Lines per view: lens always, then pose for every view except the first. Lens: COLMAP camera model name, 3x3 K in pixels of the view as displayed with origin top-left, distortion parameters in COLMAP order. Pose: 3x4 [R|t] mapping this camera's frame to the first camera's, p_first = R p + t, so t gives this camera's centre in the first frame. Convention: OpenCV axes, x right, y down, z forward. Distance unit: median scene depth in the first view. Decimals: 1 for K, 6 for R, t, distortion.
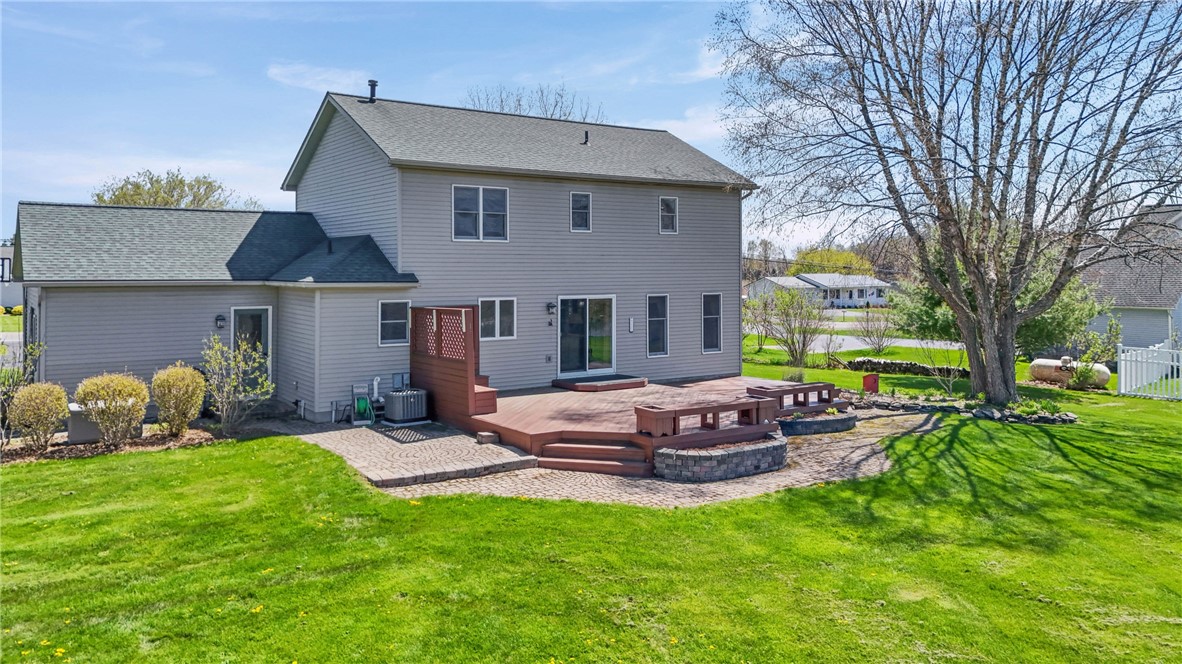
lens RADIAL K [[892.2, 0, 591.0], [0, 892.2, 332.0], [0, 0, 1]] dist [0.070381, -0.094399]
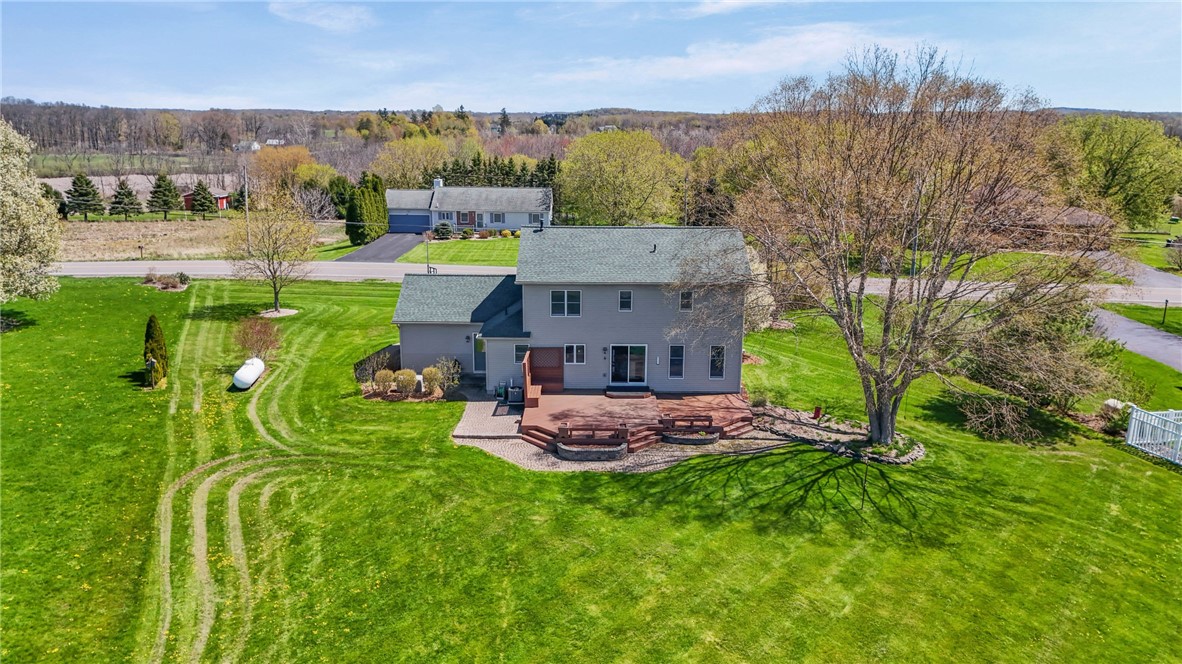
lens RADIAL K [[892.2, 0, 591.0], [0, 892.2, 332.0], [0, 0, 1]] dist [0.070381, -0.094399]
pose [[0.832235, 0.135619, -0.537581, 0.966197], [-0.049928, 0.984014, 0.170949, -0.396265], [0.552171, -0.115429, 0.825702, -0.608294]]
